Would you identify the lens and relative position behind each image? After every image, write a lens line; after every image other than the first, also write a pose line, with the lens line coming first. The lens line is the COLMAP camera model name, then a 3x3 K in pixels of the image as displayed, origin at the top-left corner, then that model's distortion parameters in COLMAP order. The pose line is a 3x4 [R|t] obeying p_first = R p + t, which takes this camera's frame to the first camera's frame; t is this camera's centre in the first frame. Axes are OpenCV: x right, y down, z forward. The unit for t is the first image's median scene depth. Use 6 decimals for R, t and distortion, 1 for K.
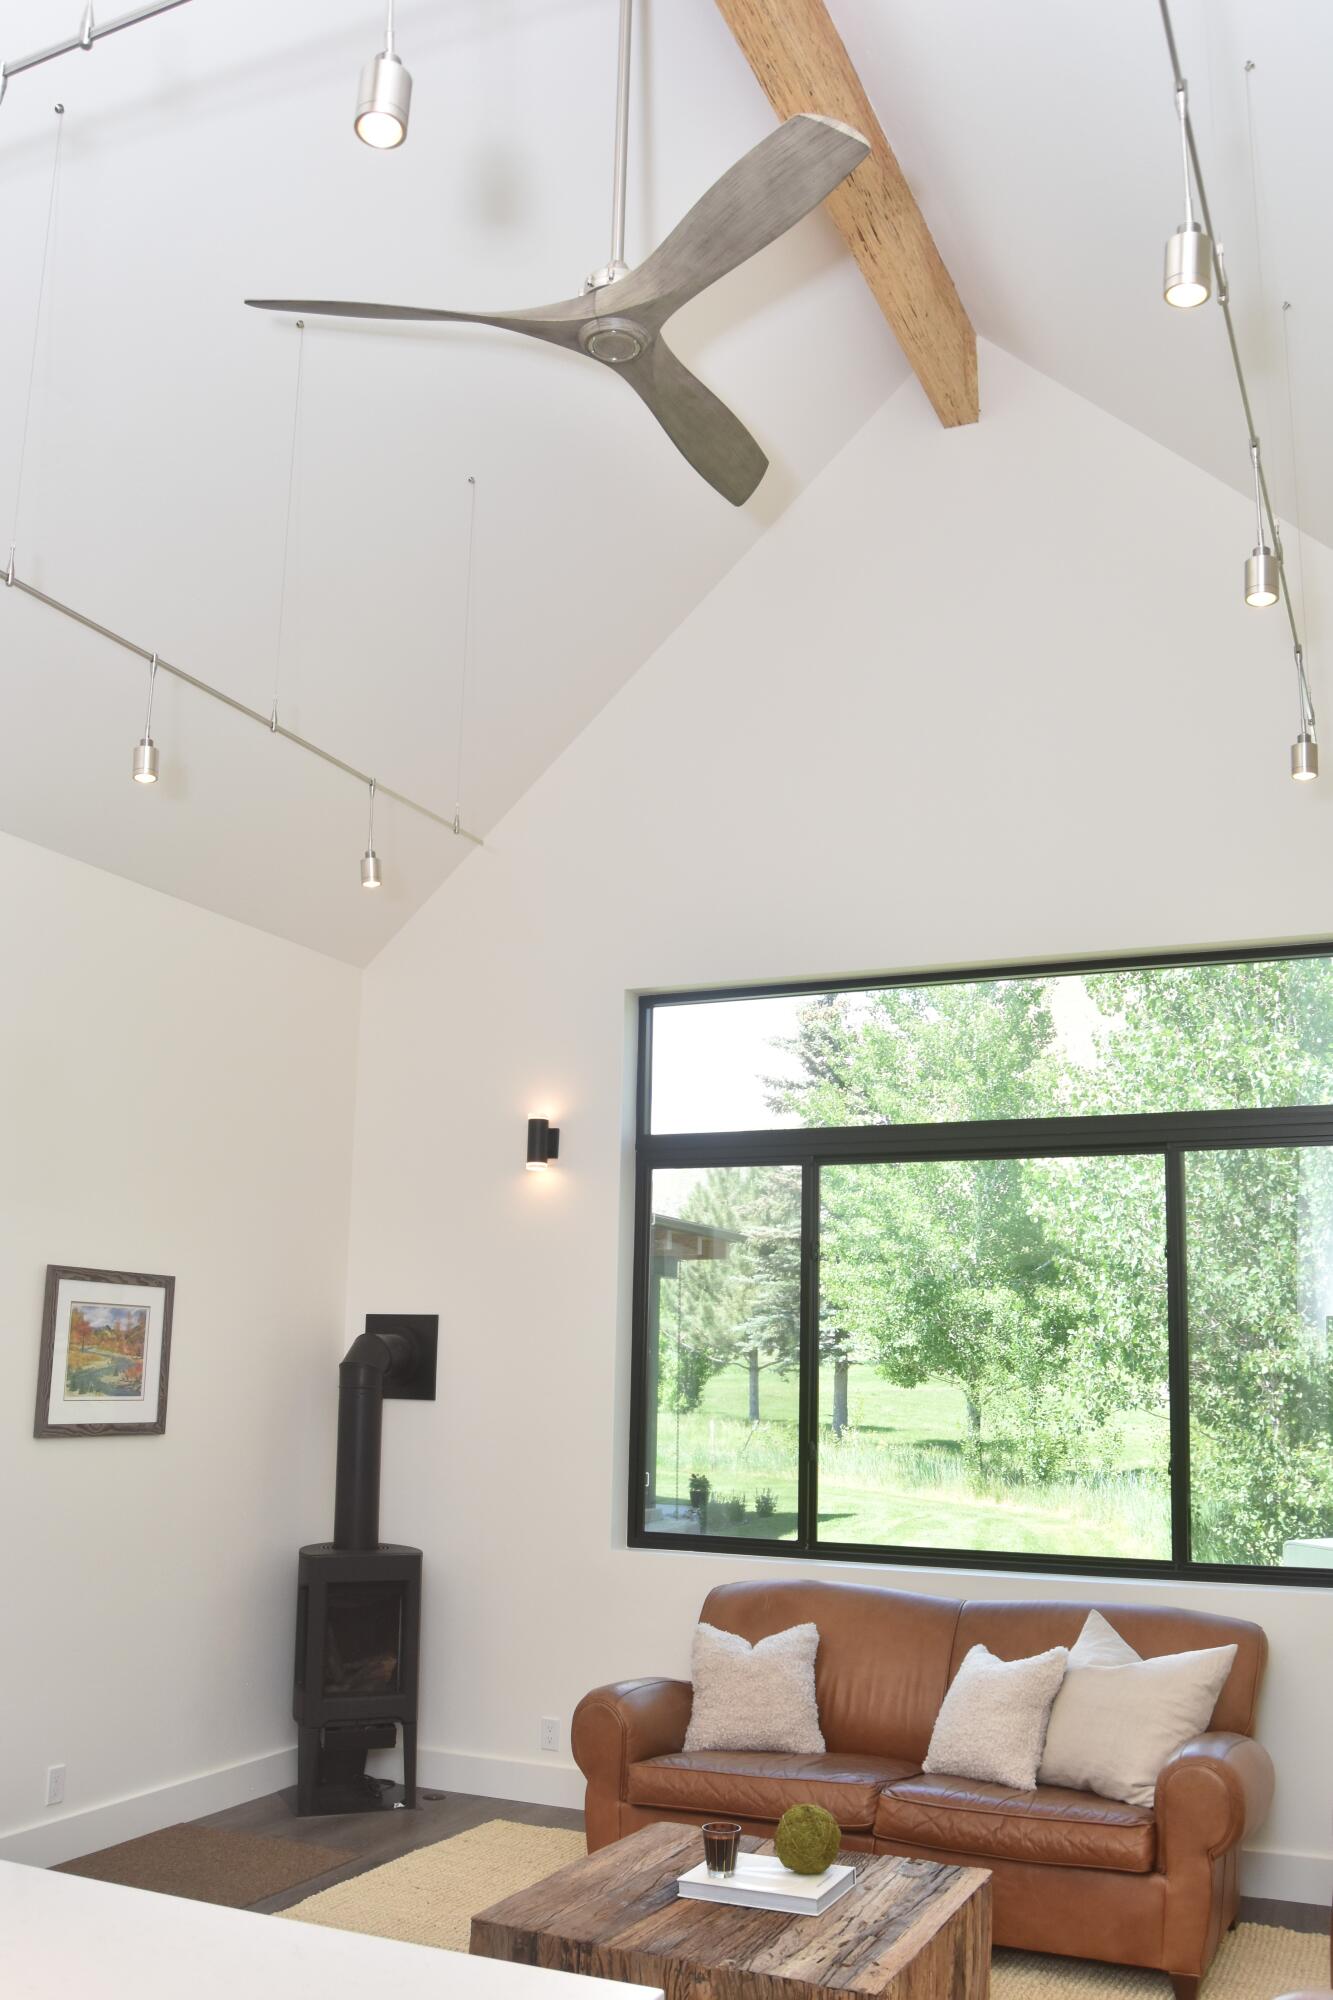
lens RADIAL K [[1687.1, 0, 658.3], [0, 1687.1, 1090.2], [0, 0, 1]] dist [-0.083857, 0.013194]
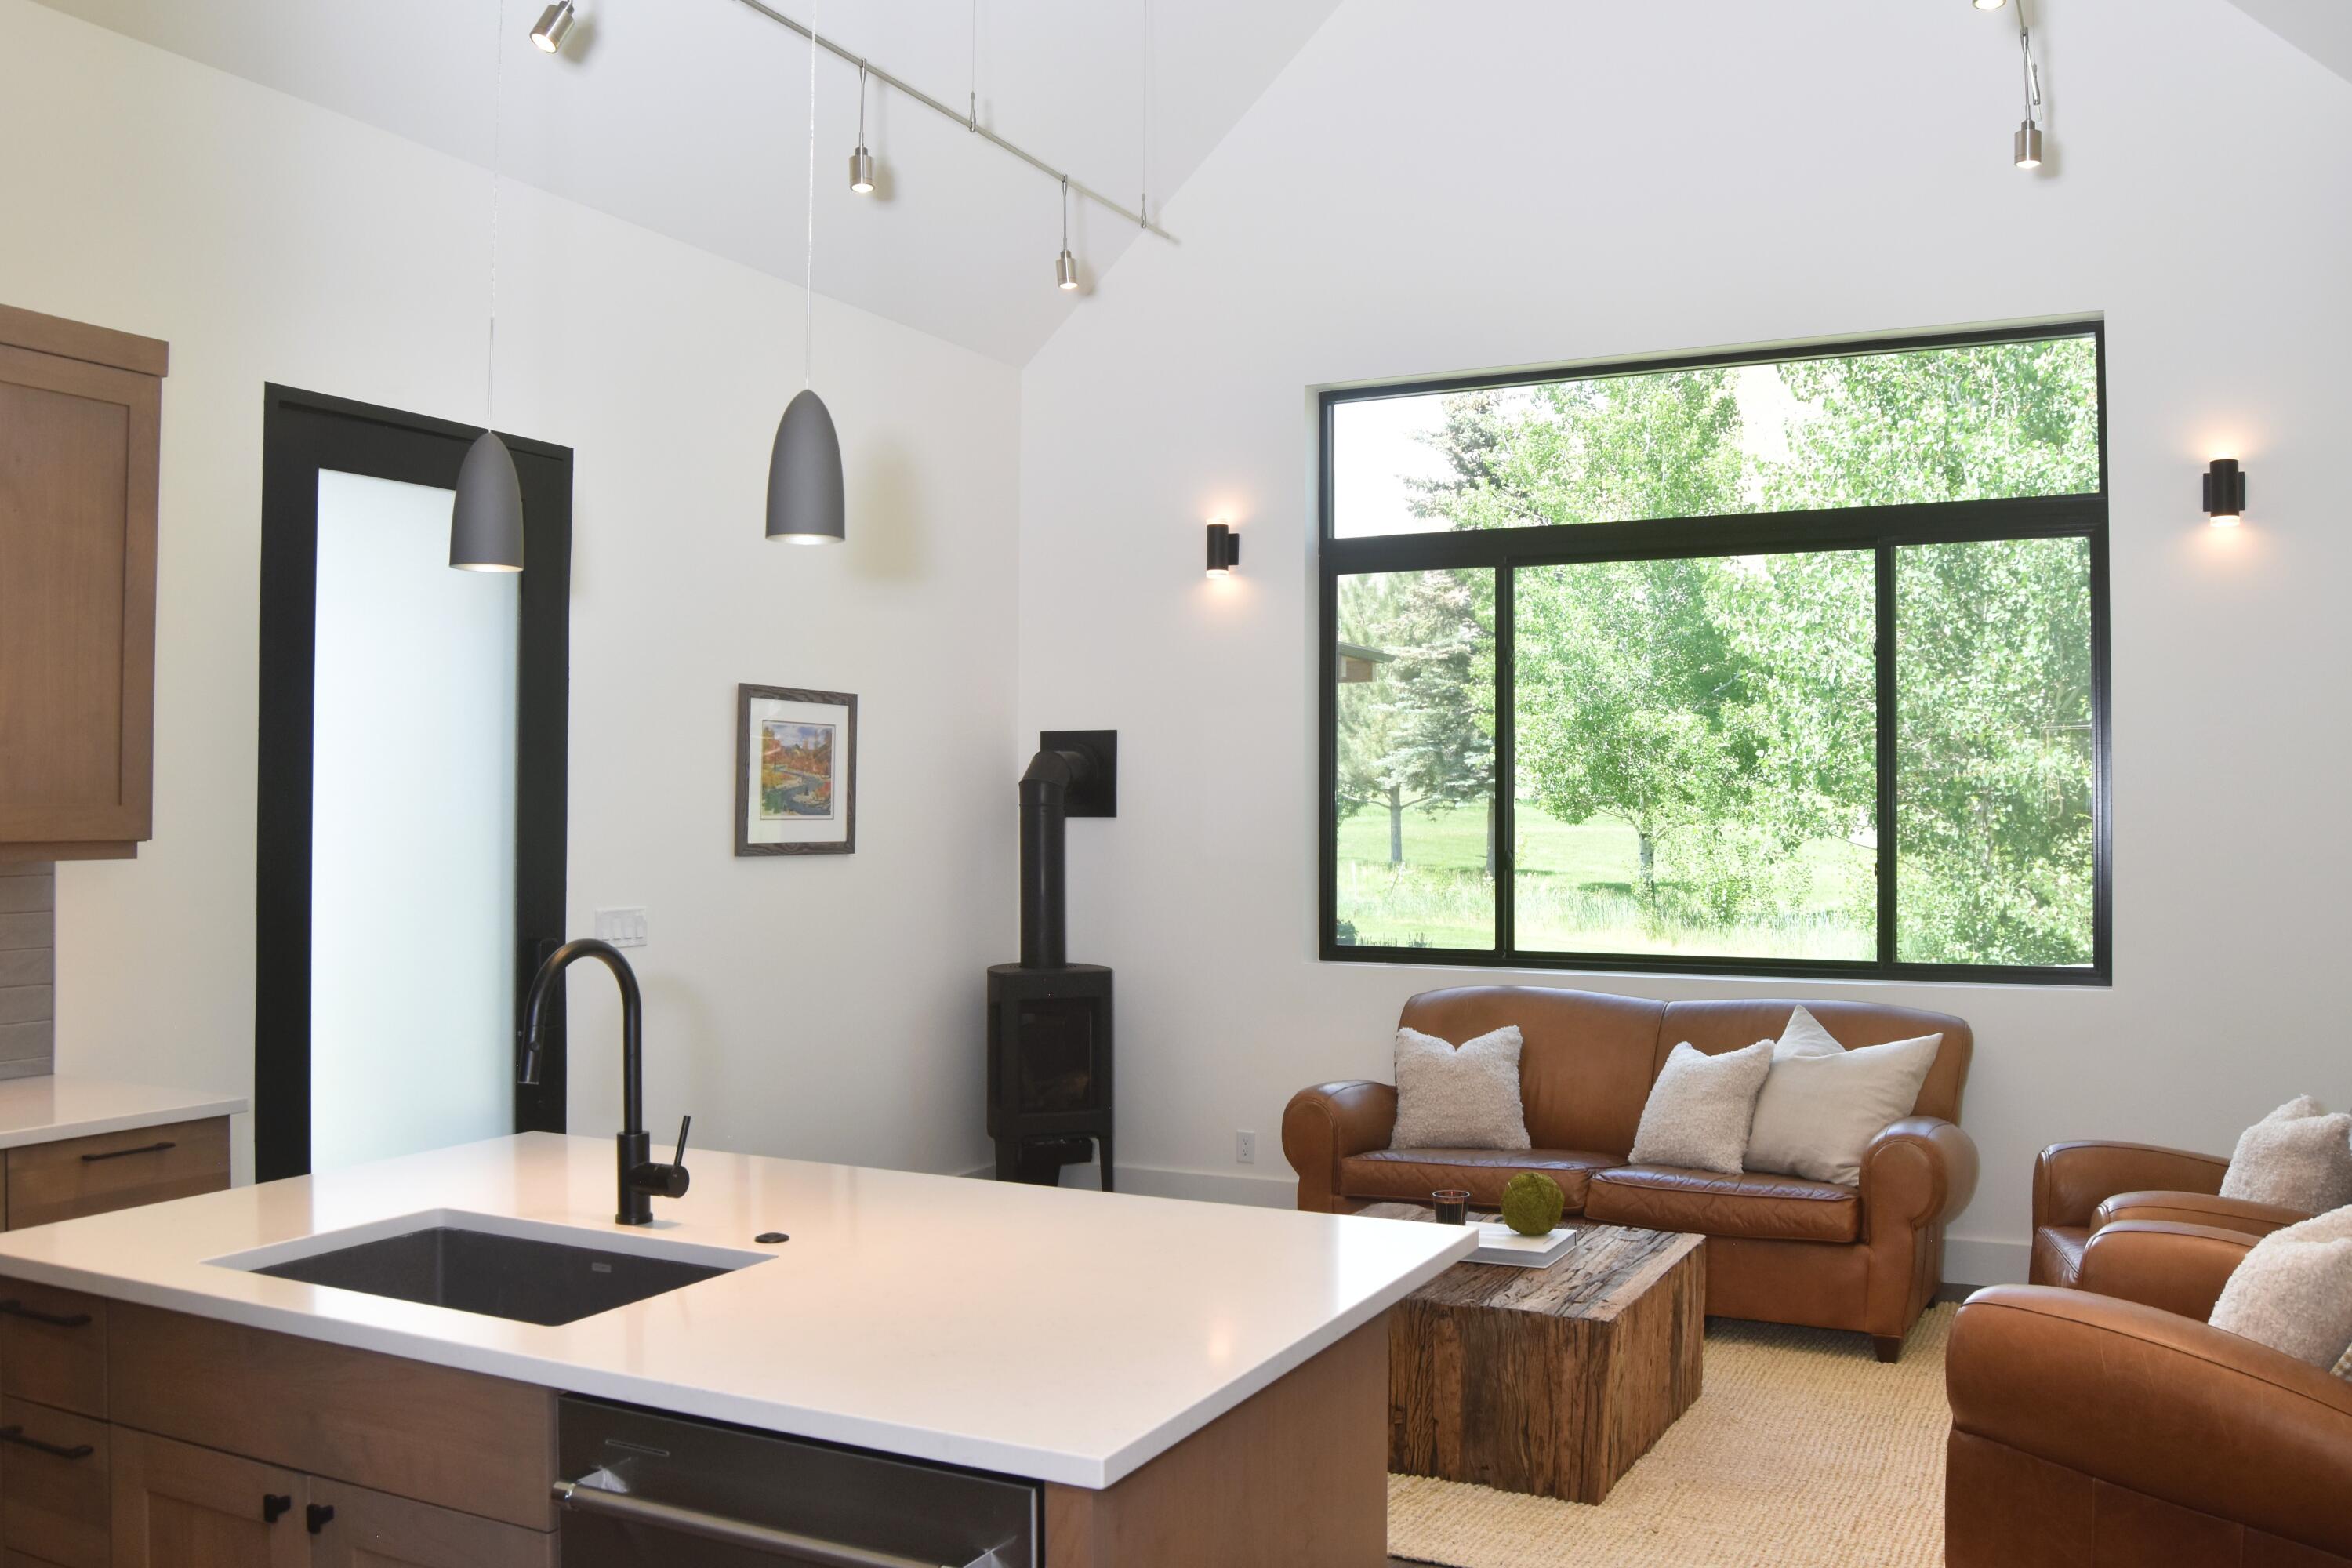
lens RADIAL K [[1942.2, 0, 1227.0], [0, 1942.2, 755.9], [0, 0, 1]] dist [-0.085166, 0.002423]
pose [[0.999518, -0.017664, -0.025545, -0.045021], [0.020907, 0.990920, 0.132819, 0.001199], [0.022967, -0.133289, 0.990811, -0.122212]]
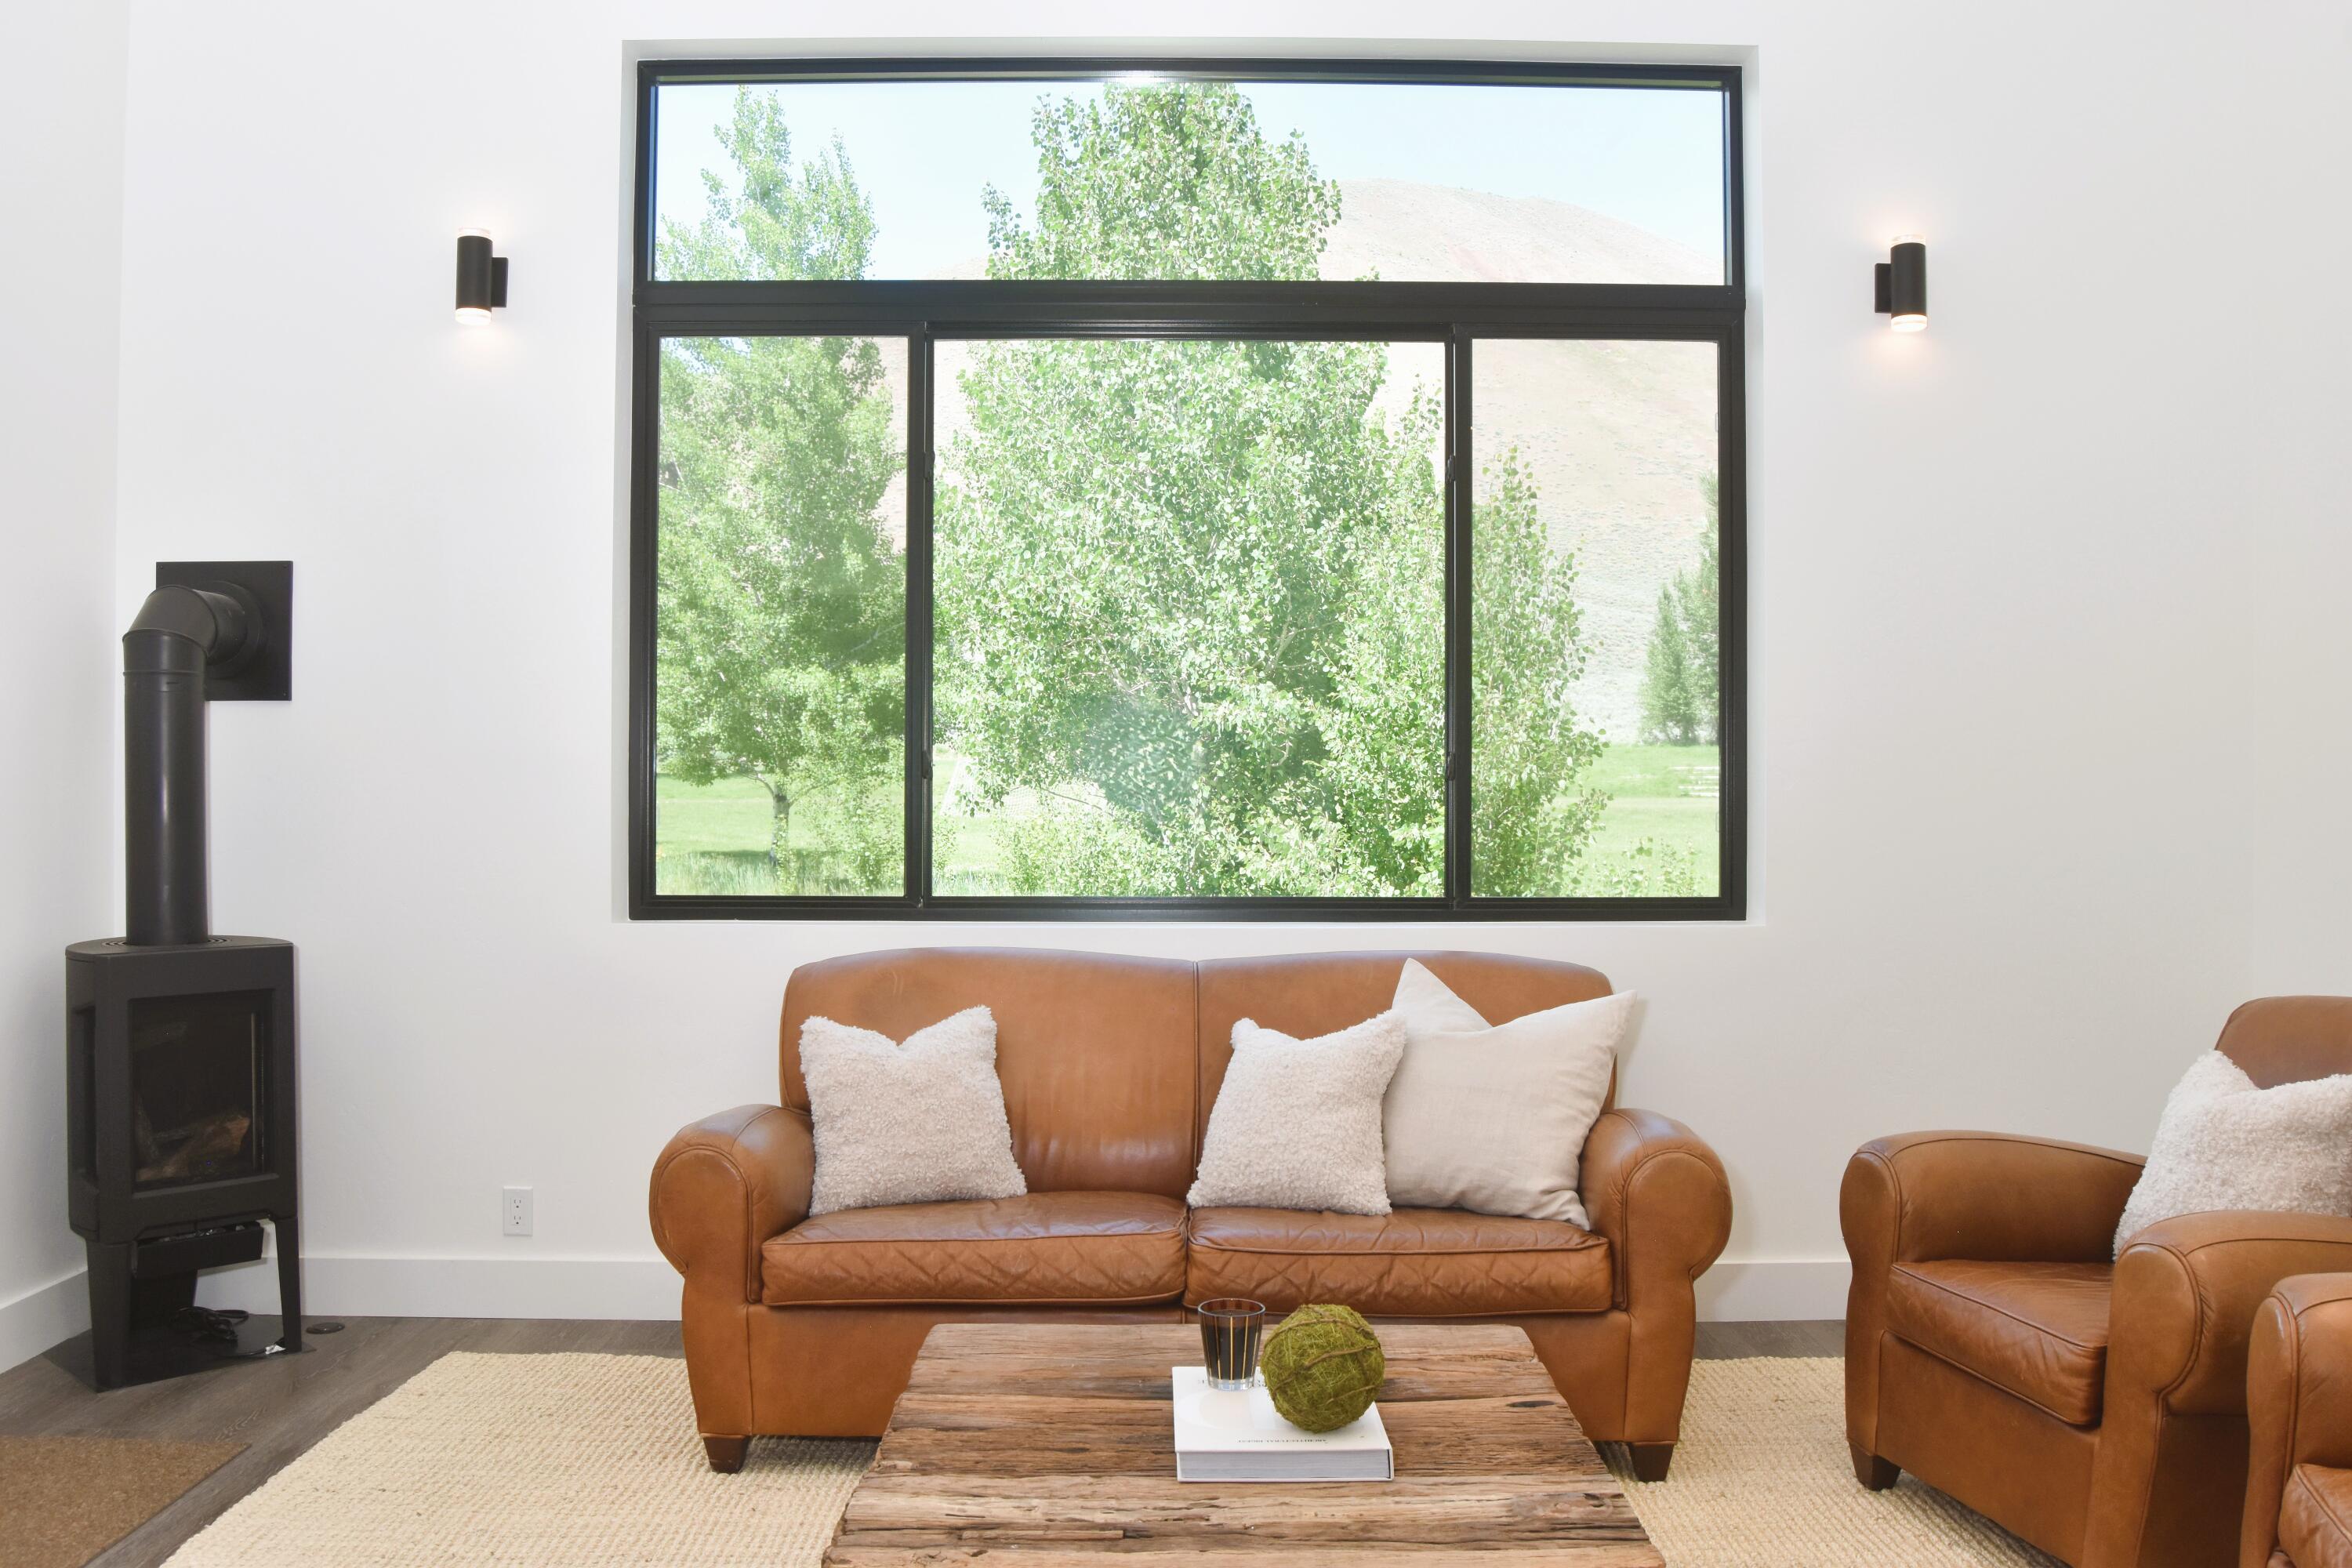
lens RADIAL K [[1847.5, 0, 1176.0], [0, 1847.5, 784.0], [0, 0, 1]] dist [-0.096569, 0.034205]
pose [[0.906677, -0.015437, 0.421543, -0.134970], [-0.053399, 0.987090, 0.151001, 0.111738], [-0.418432, -0.159419, 0.894148, 0.313840]]
